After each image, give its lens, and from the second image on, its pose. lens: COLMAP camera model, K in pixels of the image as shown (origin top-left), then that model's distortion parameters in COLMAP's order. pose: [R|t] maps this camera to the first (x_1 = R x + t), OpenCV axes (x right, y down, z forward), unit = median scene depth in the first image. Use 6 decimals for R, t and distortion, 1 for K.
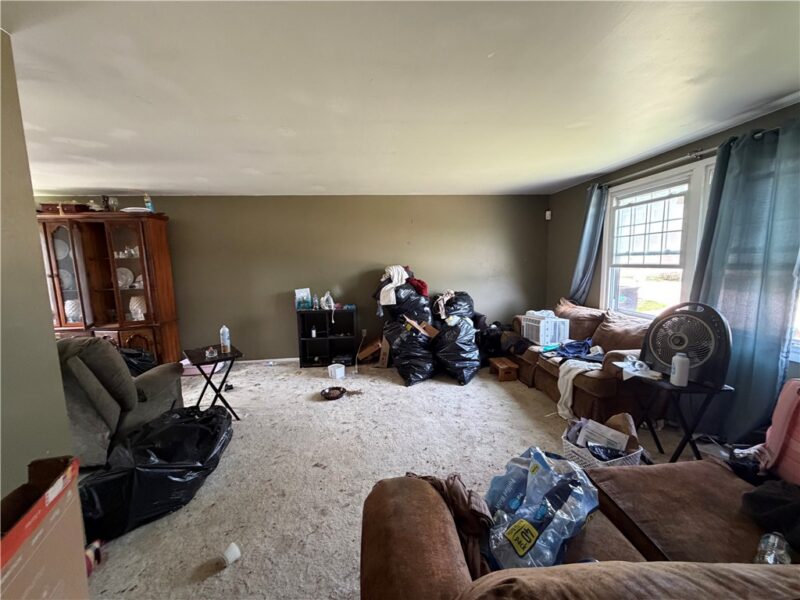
lens RADIAL K [[318.2, 0, 397.7], [0, 318.2, 299.7], [0, 0, 1]] dist [0.002469, 0.000104]
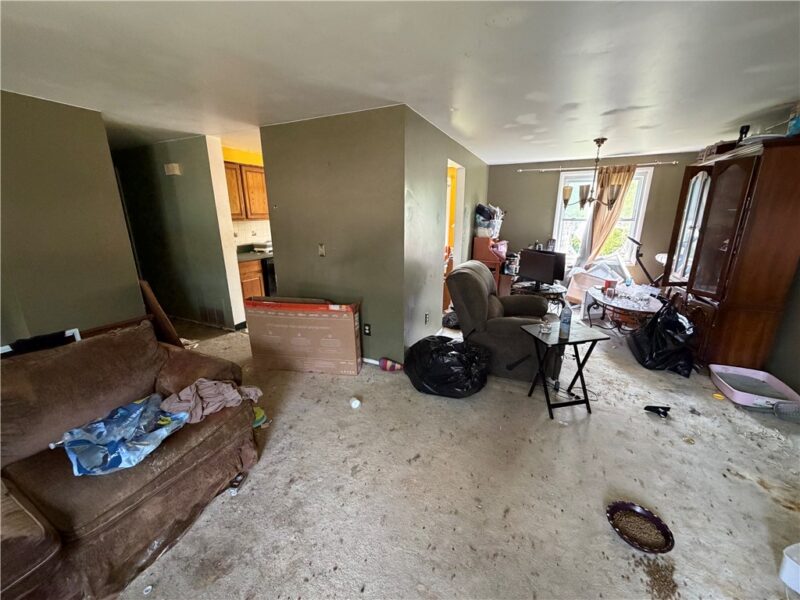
lens RADIAL K [[318.2, 0, 399.3], [0, 318.2, 299.2], [0, 0, 1]] dist [0.002469, 0.000104]
pose [[-0.523403, 0.245752, -0.815877, 0.268361], [-0.085059, 0.937654, 0.337000, -0.137251], [0.847829, 0.245785, -0.469867, 0.834847]]
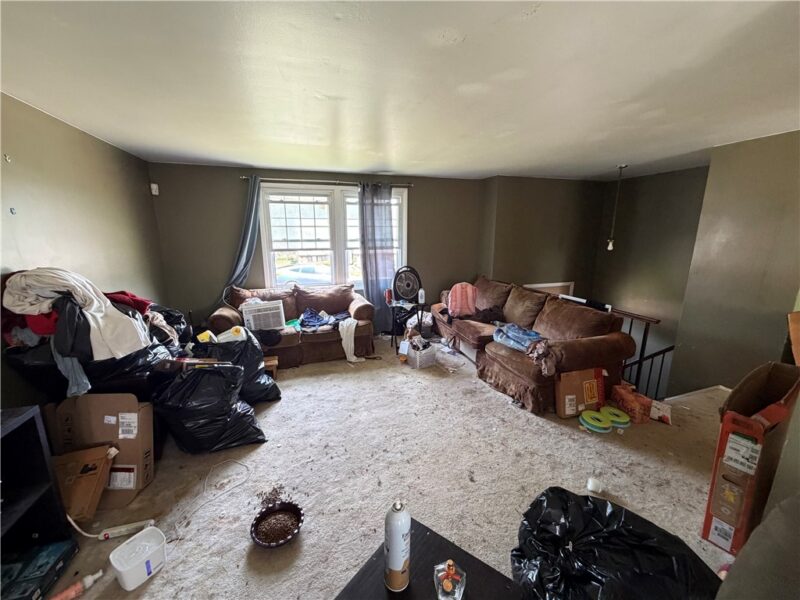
lens RADIAL K [[318.2, 0, 399.9], [0, 318.2, 300.7], [0, 0, 1]] dist [0.002469, 0.000104]
pose [[-0.208740, -0.185332, 0.960250, -0.651738], [0.122614, 0.969172, 0.213708, -0.129441], [-0.970254, 0.162349, -0.179581, 0.838685]]
